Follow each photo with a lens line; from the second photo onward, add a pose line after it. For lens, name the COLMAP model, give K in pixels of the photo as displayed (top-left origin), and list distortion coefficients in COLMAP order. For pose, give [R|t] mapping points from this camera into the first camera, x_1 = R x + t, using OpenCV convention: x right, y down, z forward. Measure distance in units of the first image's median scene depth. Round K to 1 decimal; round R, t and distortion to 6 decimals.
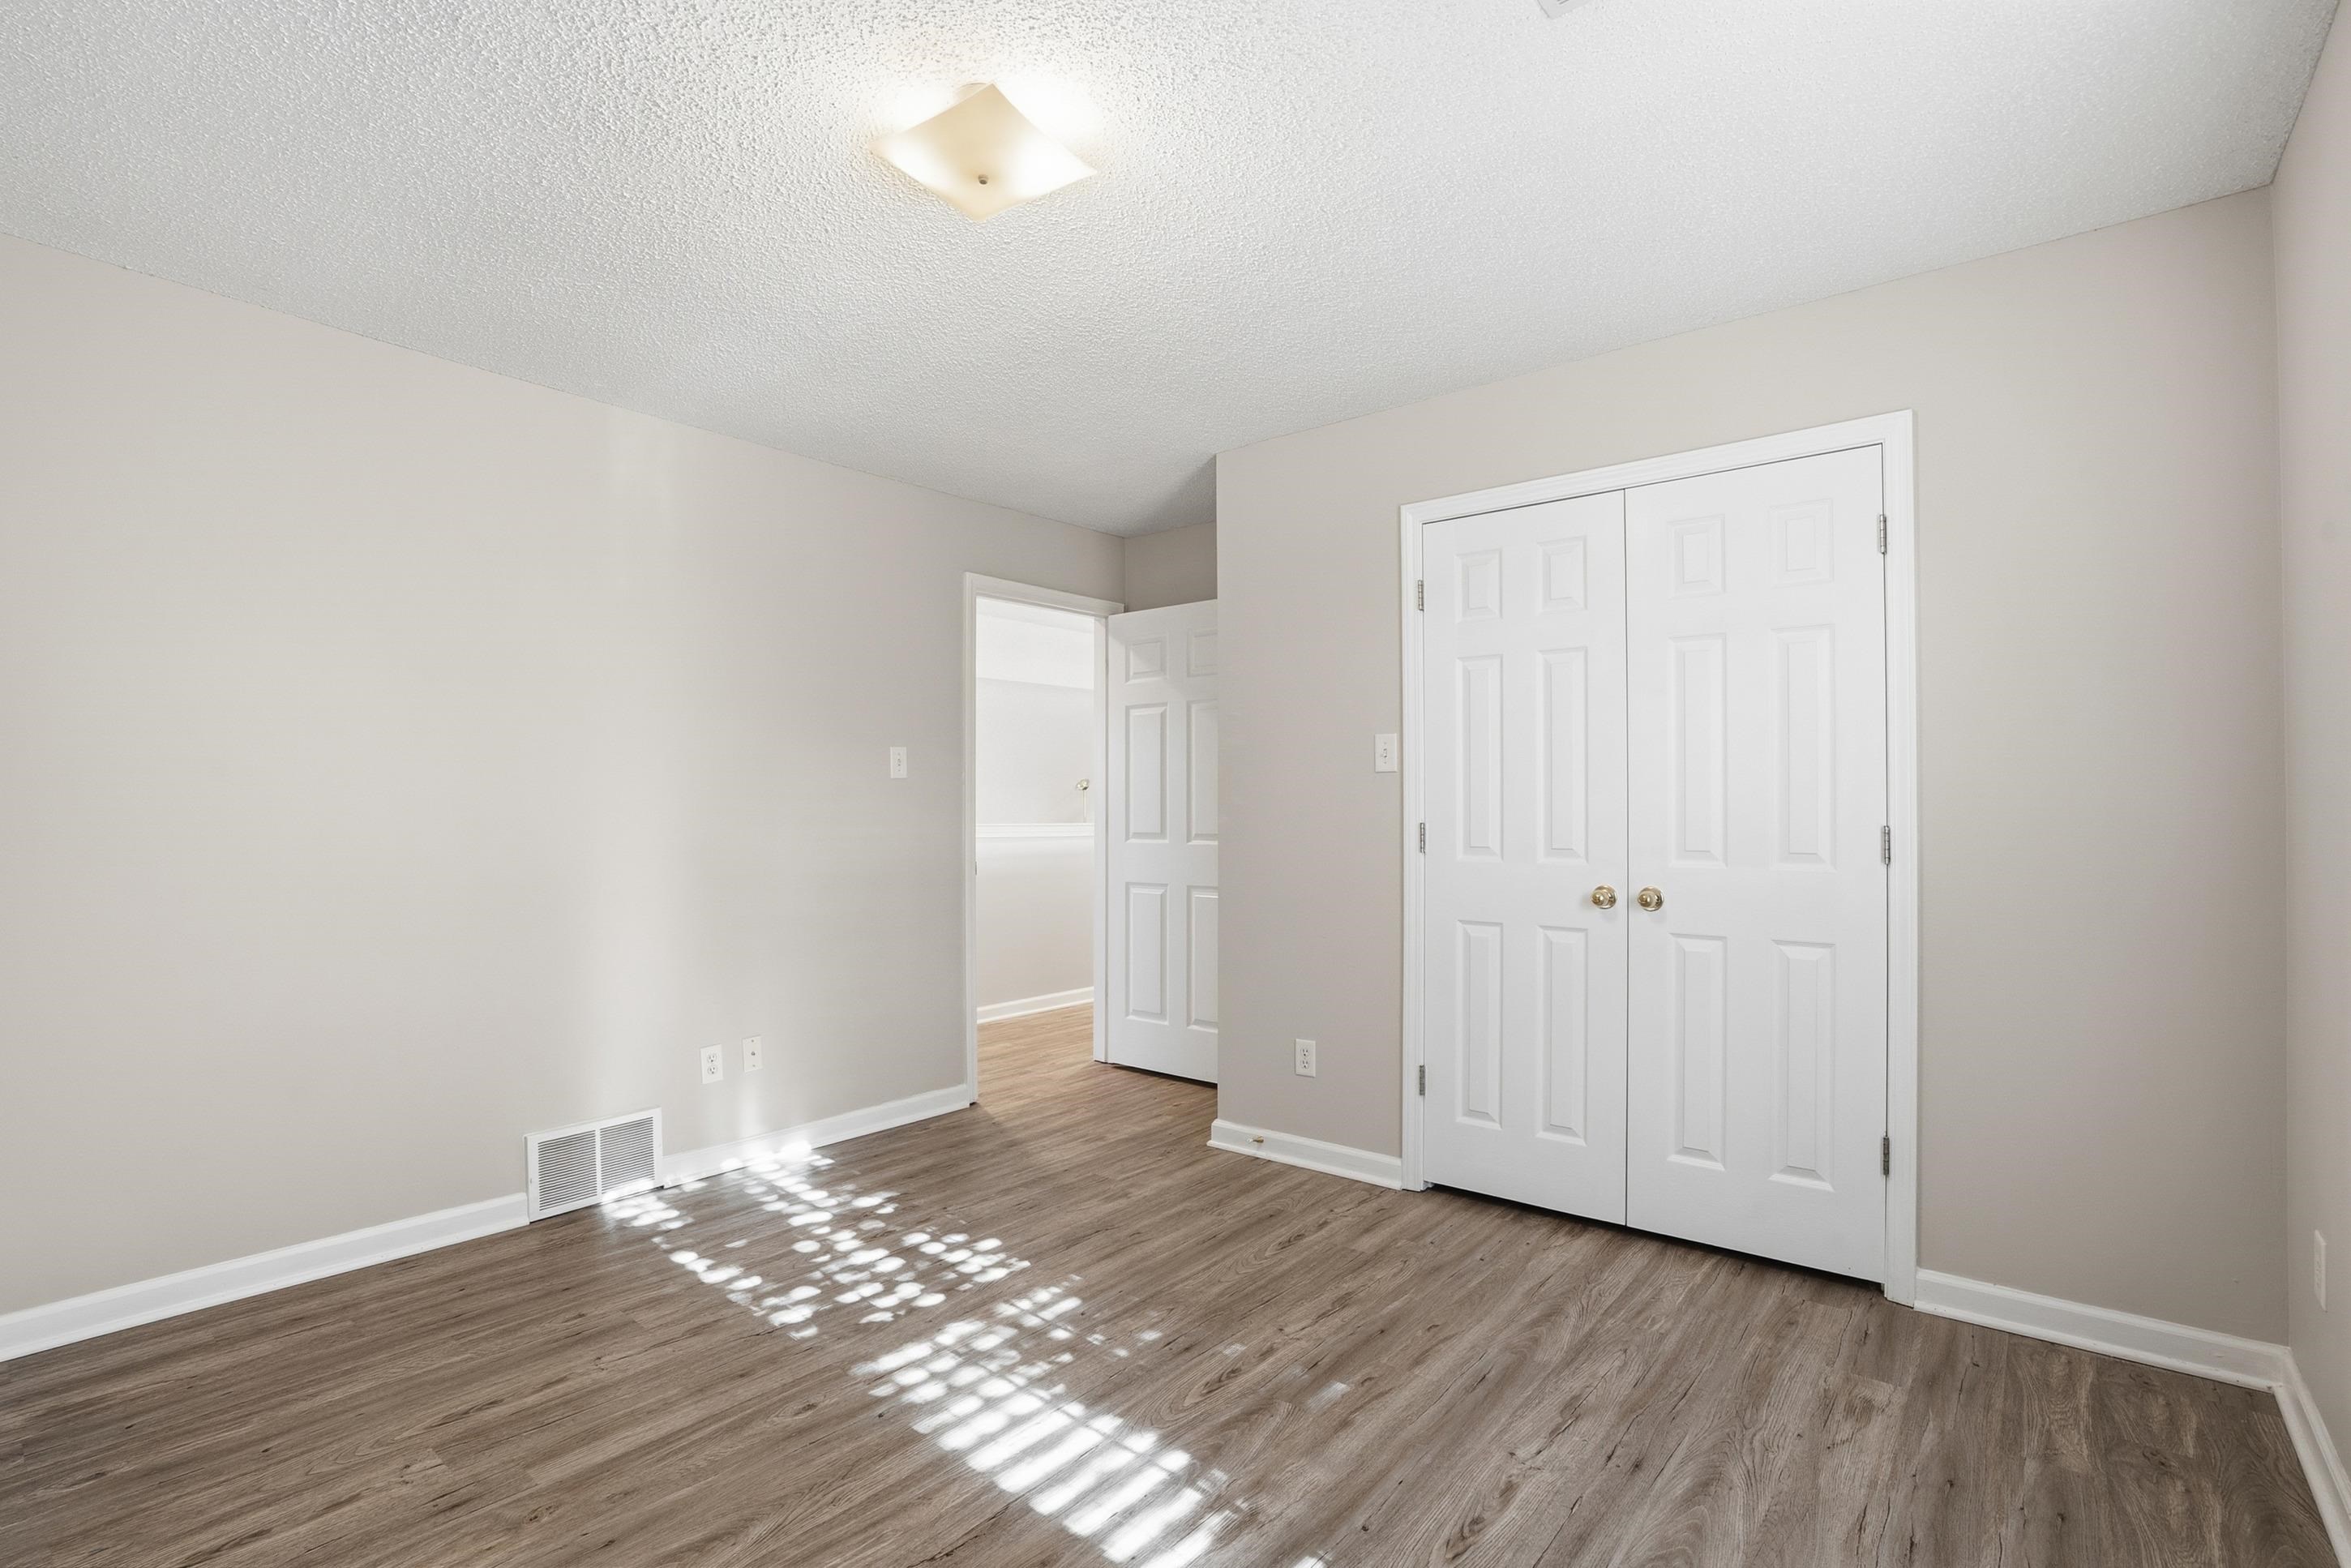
lens RADIAL K [[1108.4, 0, 1176.2], [0, 1108.4, 808.4], [0, 0, 1]] dist [0.000218, -0.000034]
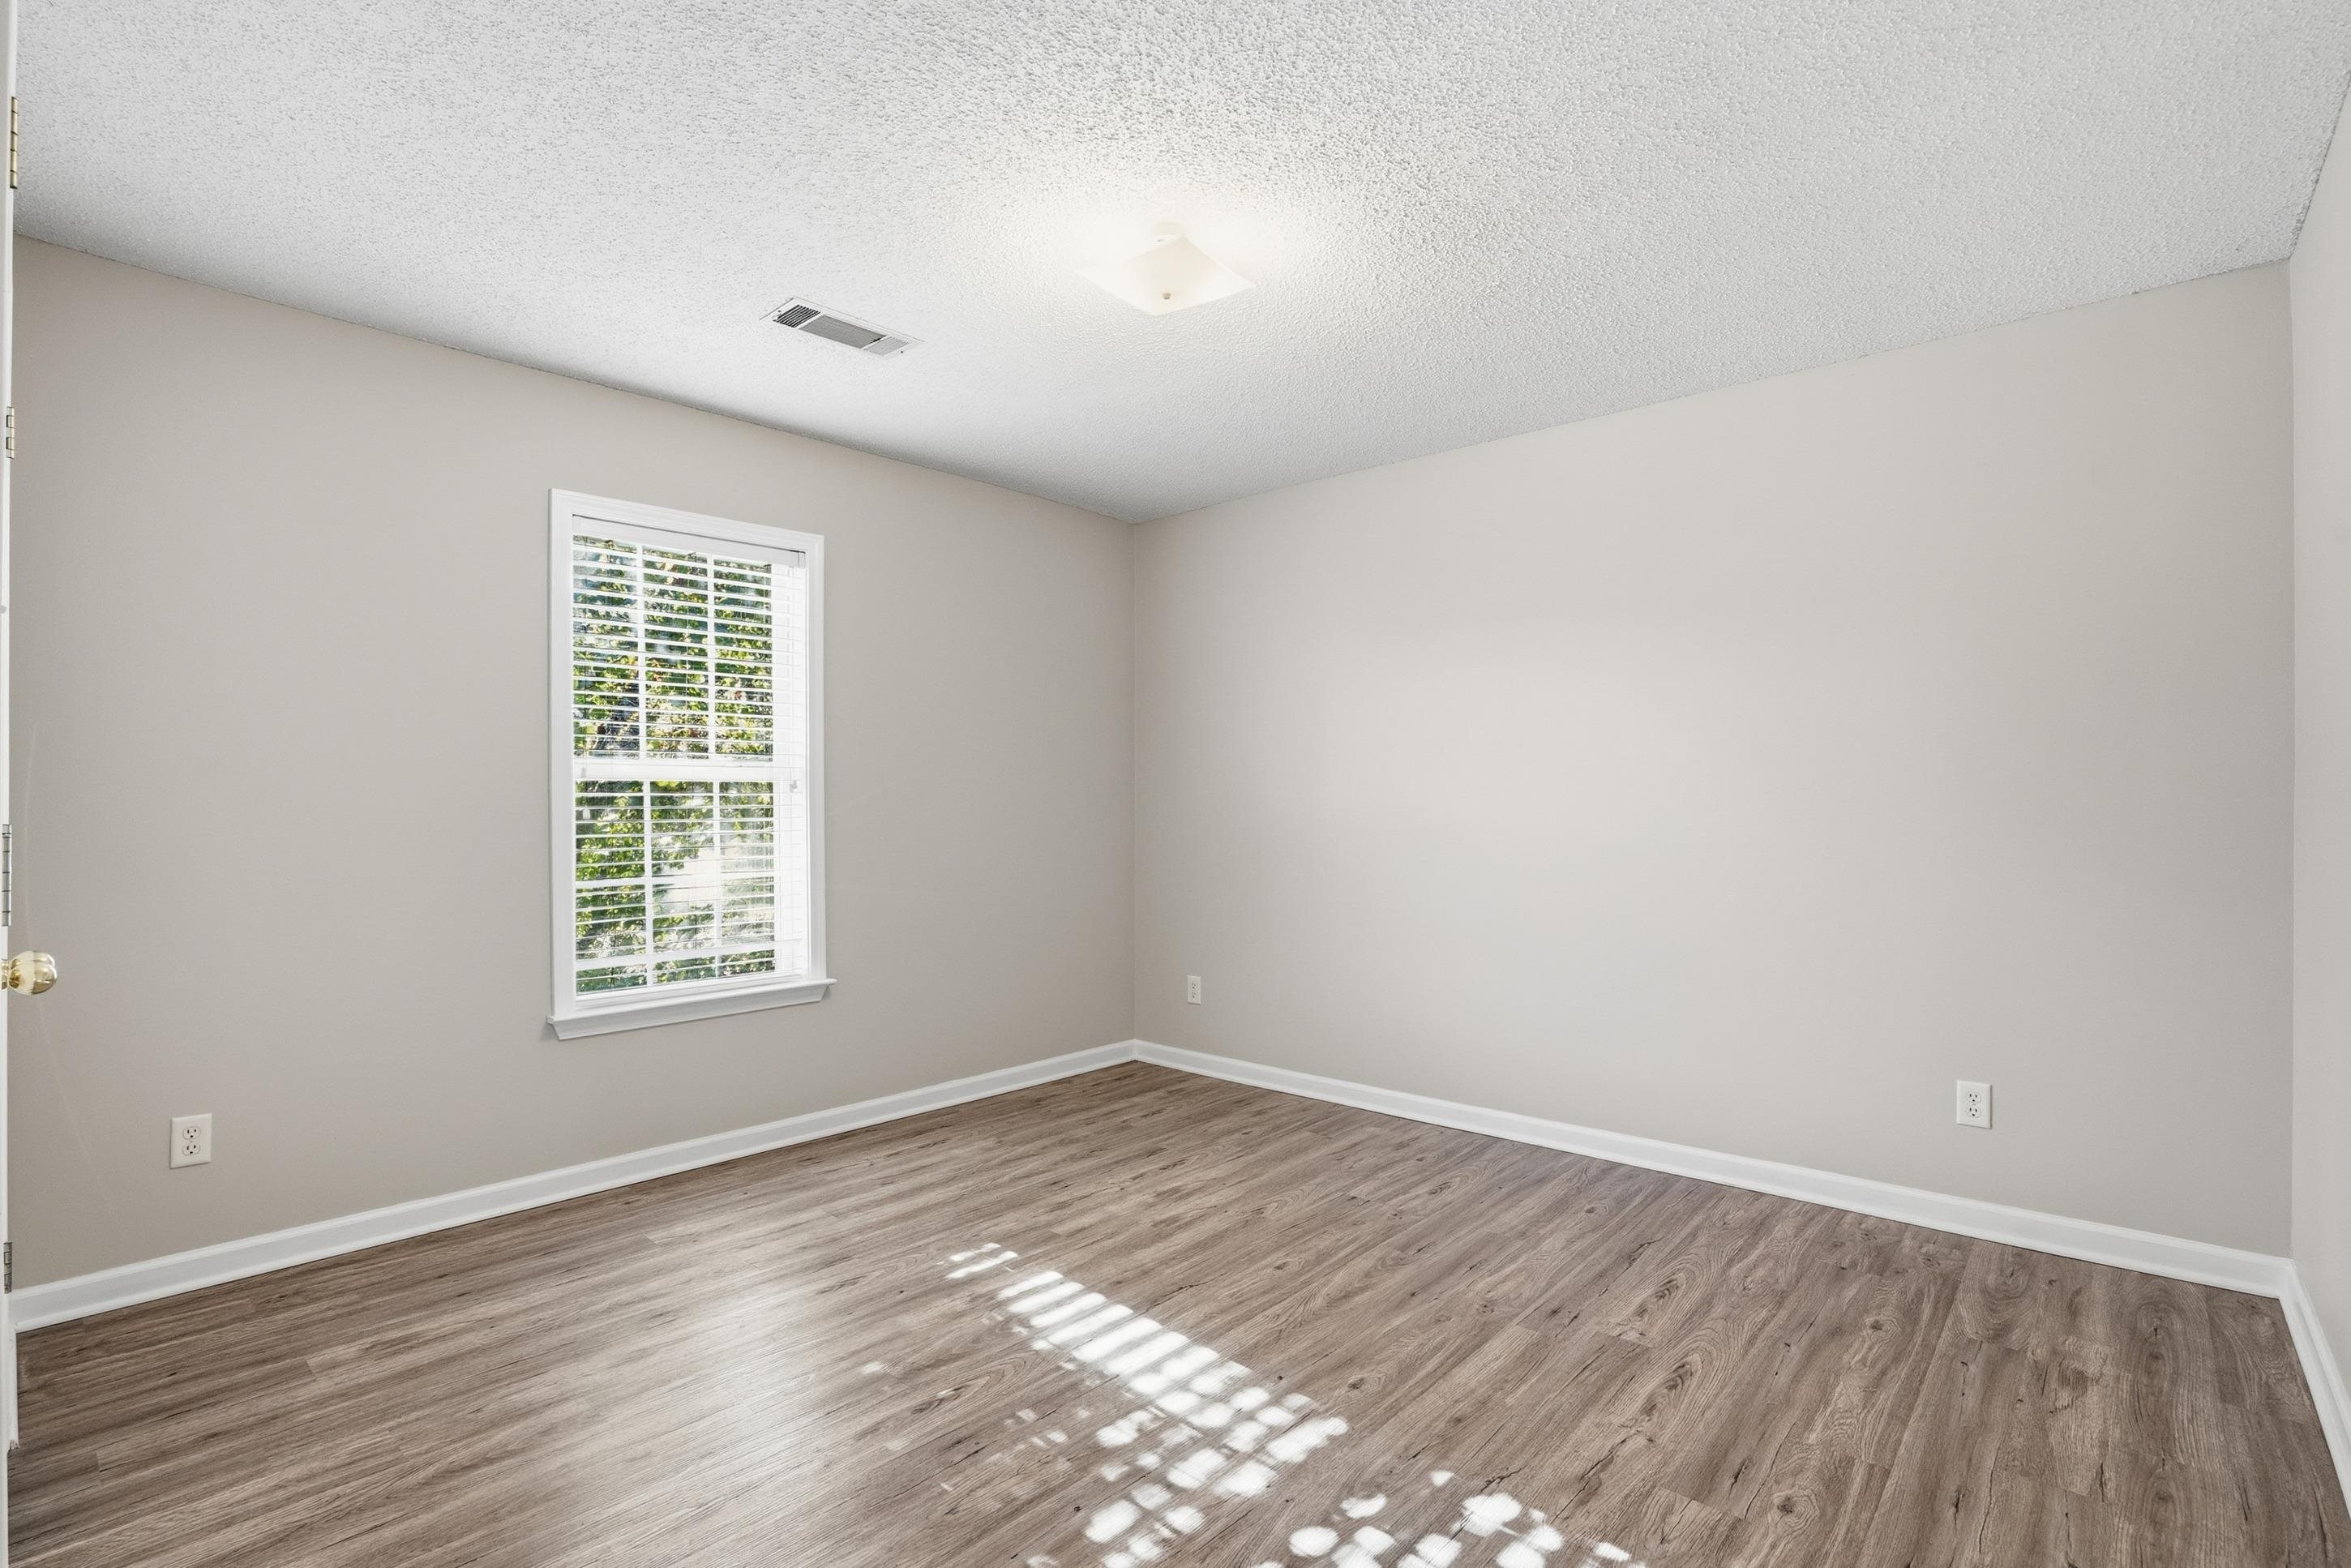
lens RADIAL K [[1108.4, 0, 1176.2], [0, 1108.4, 808.4], [0, 0, 1]] dist [0.000218, -0.000034]
pose [[-0.999356, 0.002050, 0.035817, -0.192768], [0.002144, 0.999994, 0.002586, 0.006415], [-0.035811, 0.002662, -0.999355, 1.932417]]
